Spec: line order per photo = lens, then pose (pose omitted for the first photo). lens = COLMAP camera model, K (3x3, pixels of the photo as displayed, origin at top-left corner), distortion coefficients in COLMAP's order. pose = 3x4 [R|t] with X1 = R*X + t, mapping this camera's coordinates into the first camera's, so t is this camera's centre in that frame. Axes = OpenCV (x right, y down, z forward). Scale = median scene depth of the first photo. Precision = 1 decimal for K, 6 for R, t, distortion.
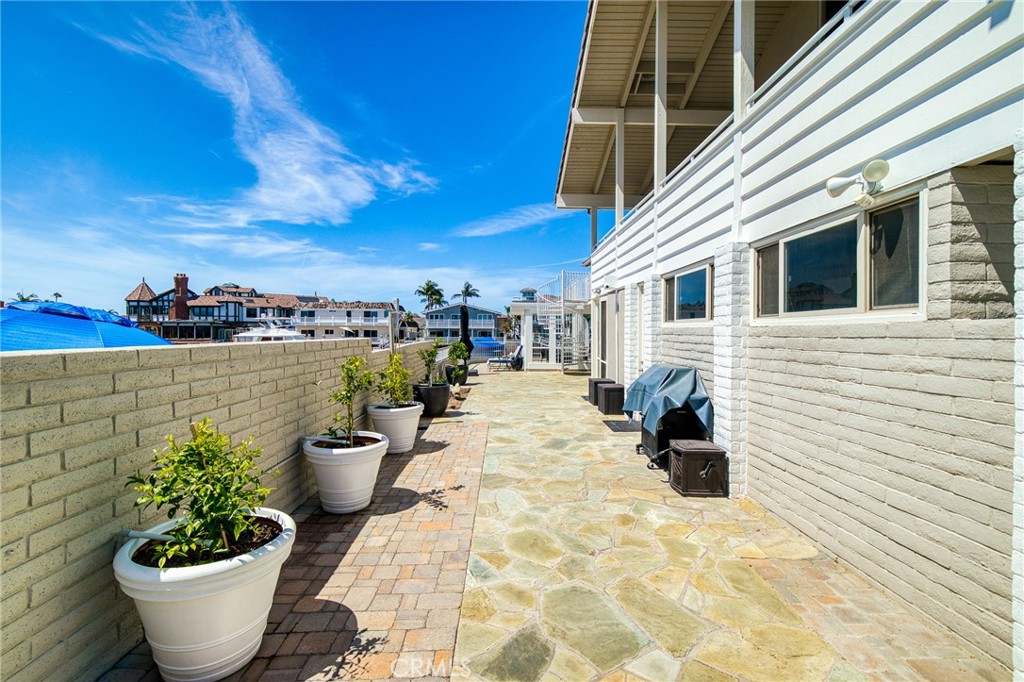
lens RADIAL K [[468.9, 0, 508.6], [0, 468.9, 333.7], [0, 0, 1]] dist [-0.022884, 0.007647]
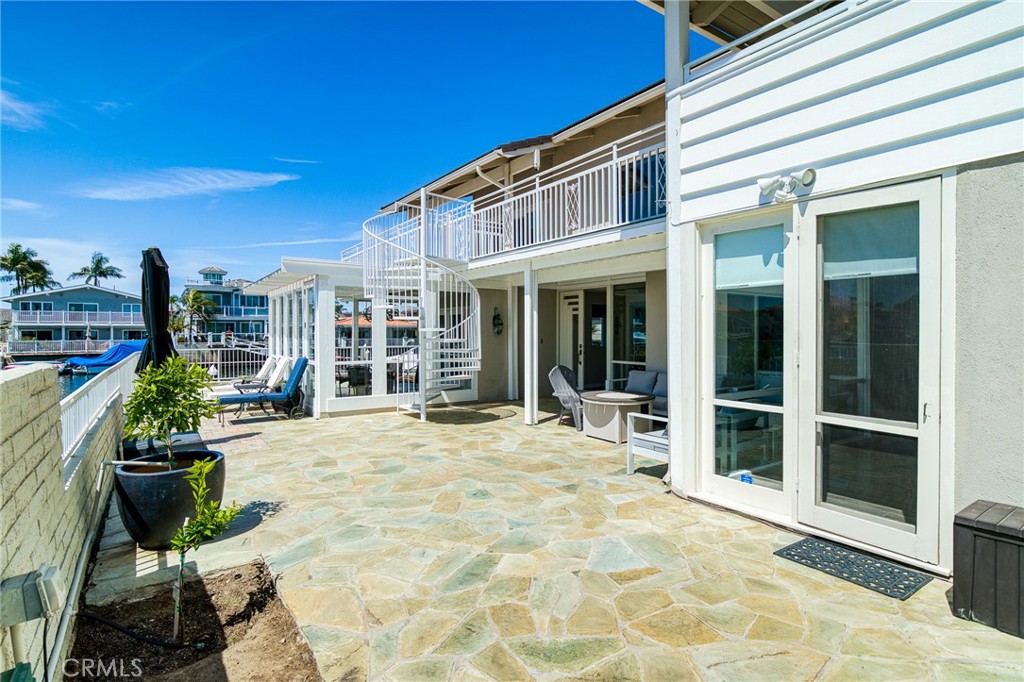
lens RADIAL K [[519.3, 0, 503.0], [0, 519.3, 332.7], [0, 0, 1]] dist [-0.005128, 0.000594]
pose [[0.835136, -0.006012, 0.550011, -0.020942], [0.006579, 0.999978, 0.000940, 0.000377], [-0.550005, 0.002834, 0.835157, 0.130359]]
